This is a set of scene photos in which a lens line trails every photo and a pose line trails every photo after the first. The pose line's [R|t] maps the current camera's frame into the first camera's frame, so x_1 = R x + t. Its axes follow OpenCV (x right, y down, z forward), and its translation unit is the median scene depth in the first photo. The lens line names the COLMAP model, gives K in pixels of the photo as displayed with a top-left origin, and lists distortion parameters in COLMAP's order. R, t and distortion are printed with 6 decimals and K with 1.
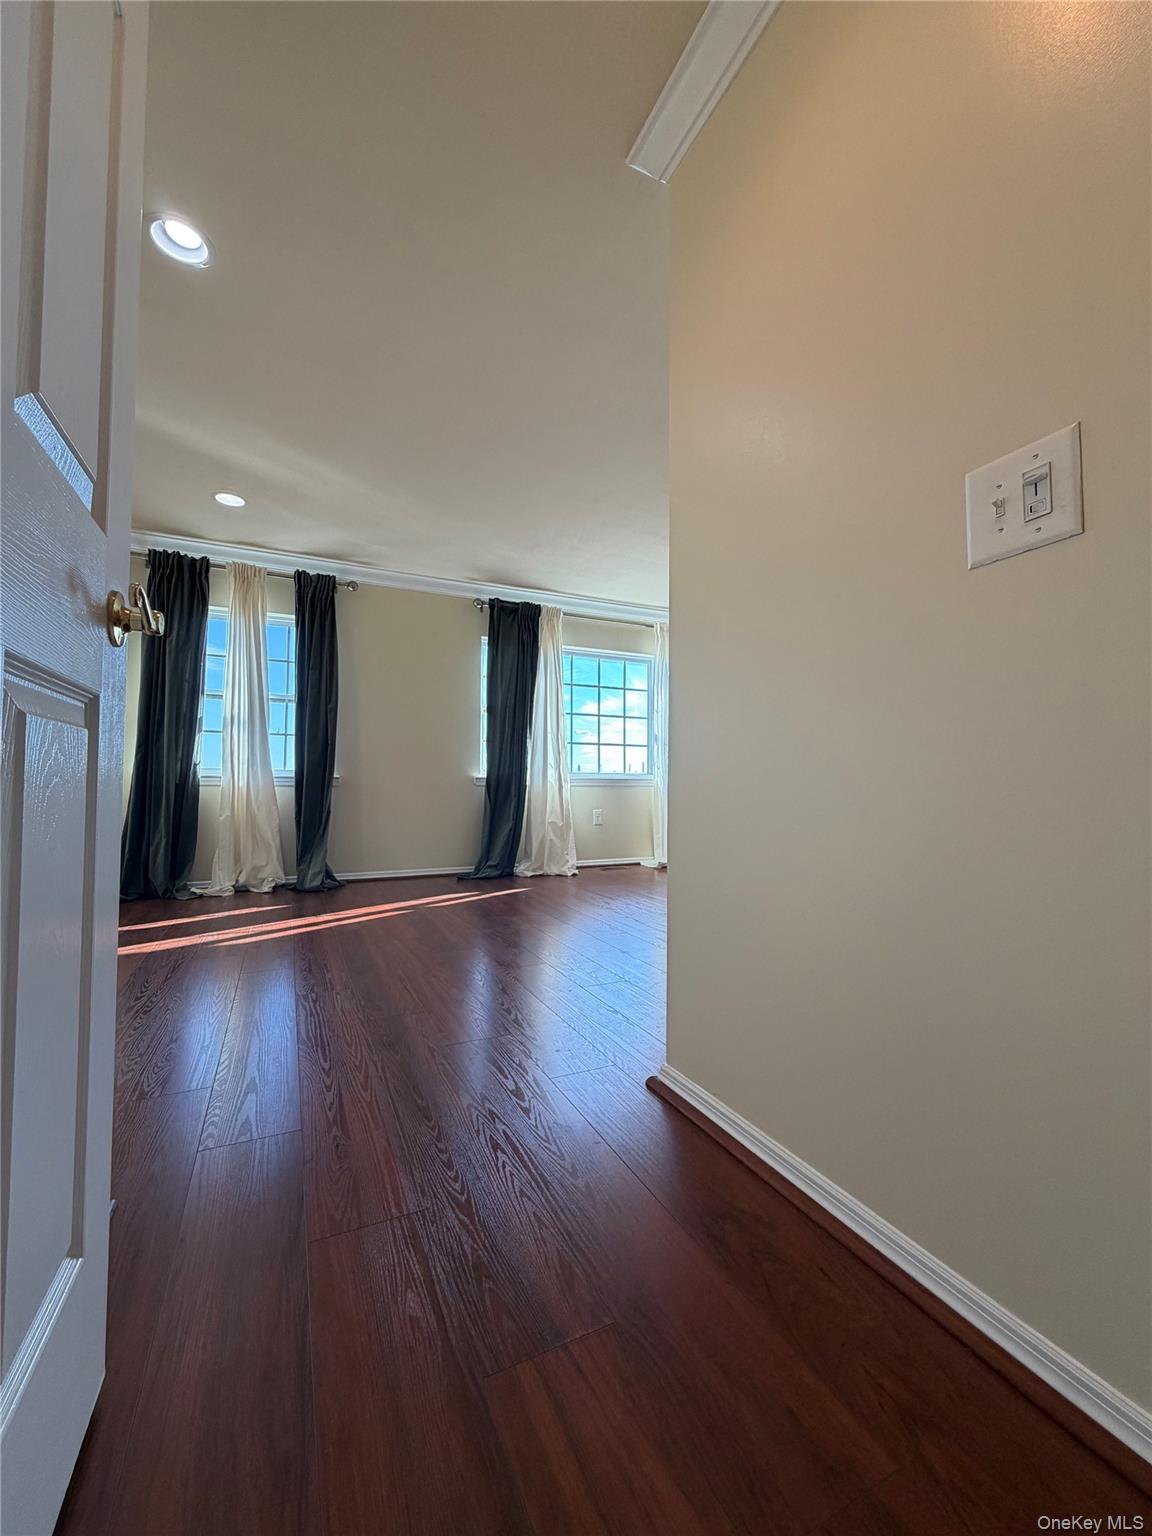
lens RADIAL K [[610.2, 0, 575.8], [0, 610.2, 763.5], [0, 0, 1]] dist [0.000191, -0.000070]
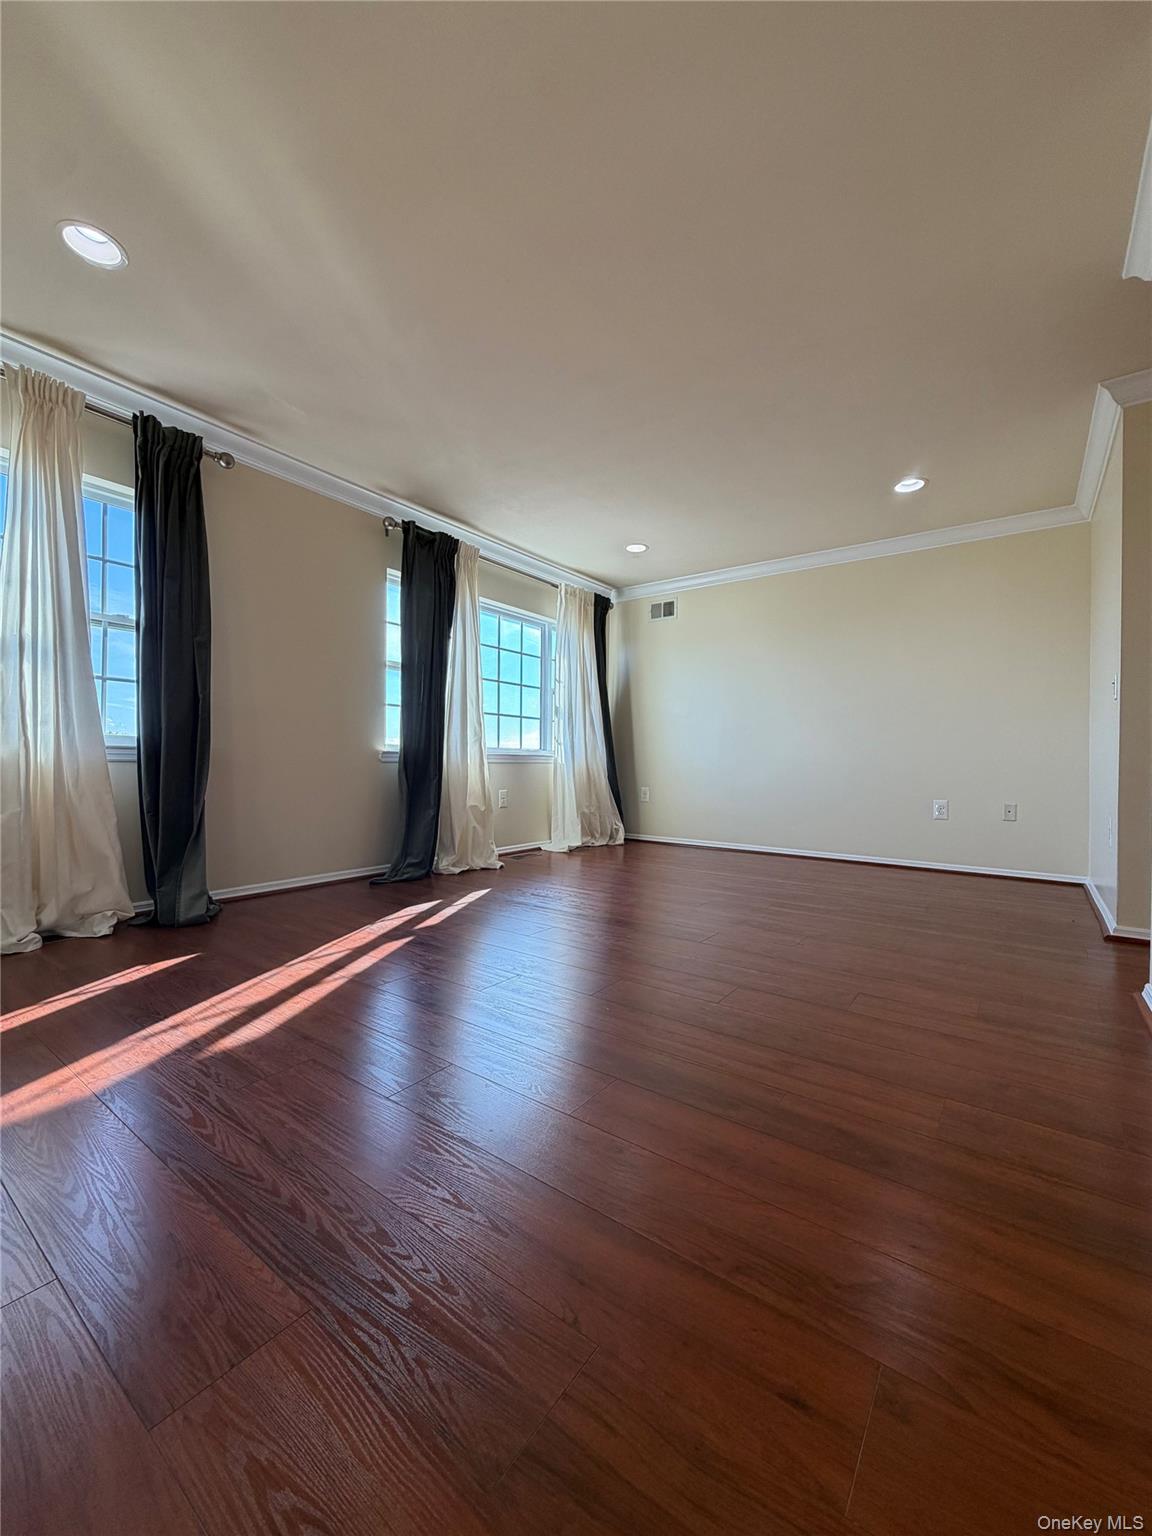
lens RADIAL K [[610.2, 0, 575.8], [0, 610.2, 763.5], [0, 0, 1]] dist [0.000191, -0.000070]
pose [[0.880660, 0.005398, 0.473719, -0.329291], [-0.025238, 0.999050, 0.035536, 0.004769], [-0.473077, -0.043251, 0.879959, 0.212515]]
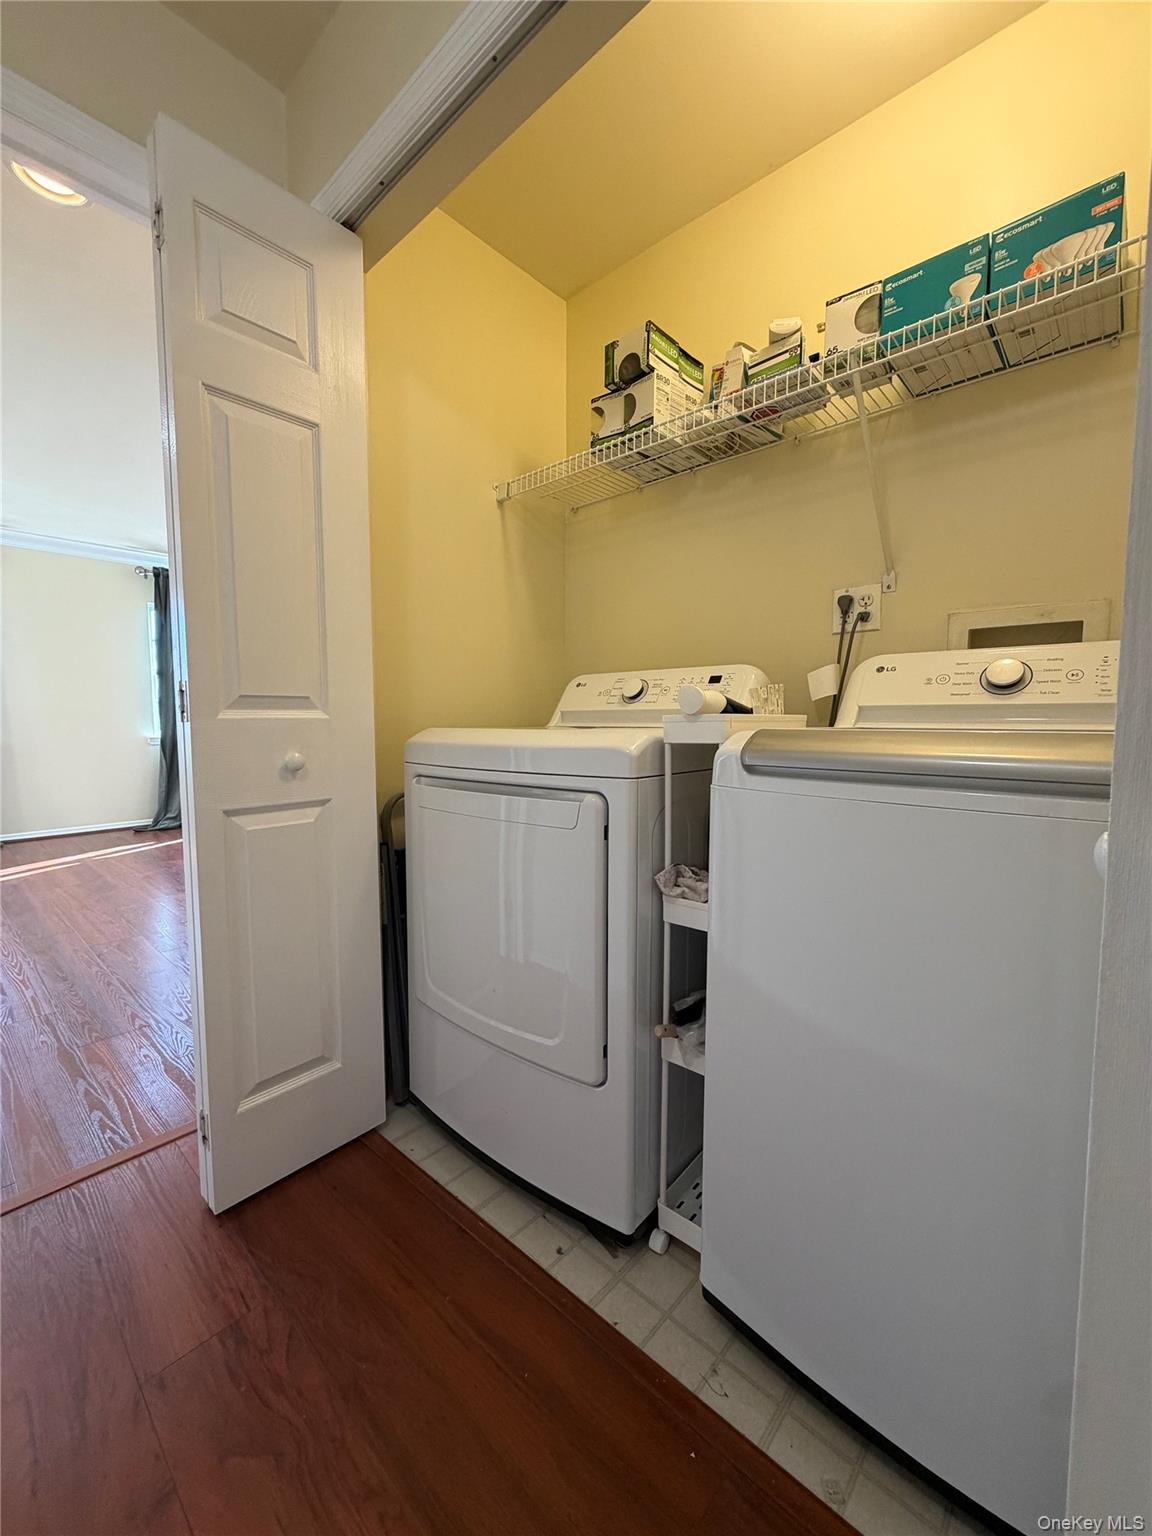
lens RADIAL K [[610.2, 0, 575.8], [0, 610.2, 763.5], [0, 0, 1]] dist [0.000191, -0.000070]
pose [[0.925092, -0.034818, 0.378143, 0.127710], [-0.007694, 0.993865, 0.110334, -0.058399], [-0.379664, -0.104979, 0.919149, -0.289601]]
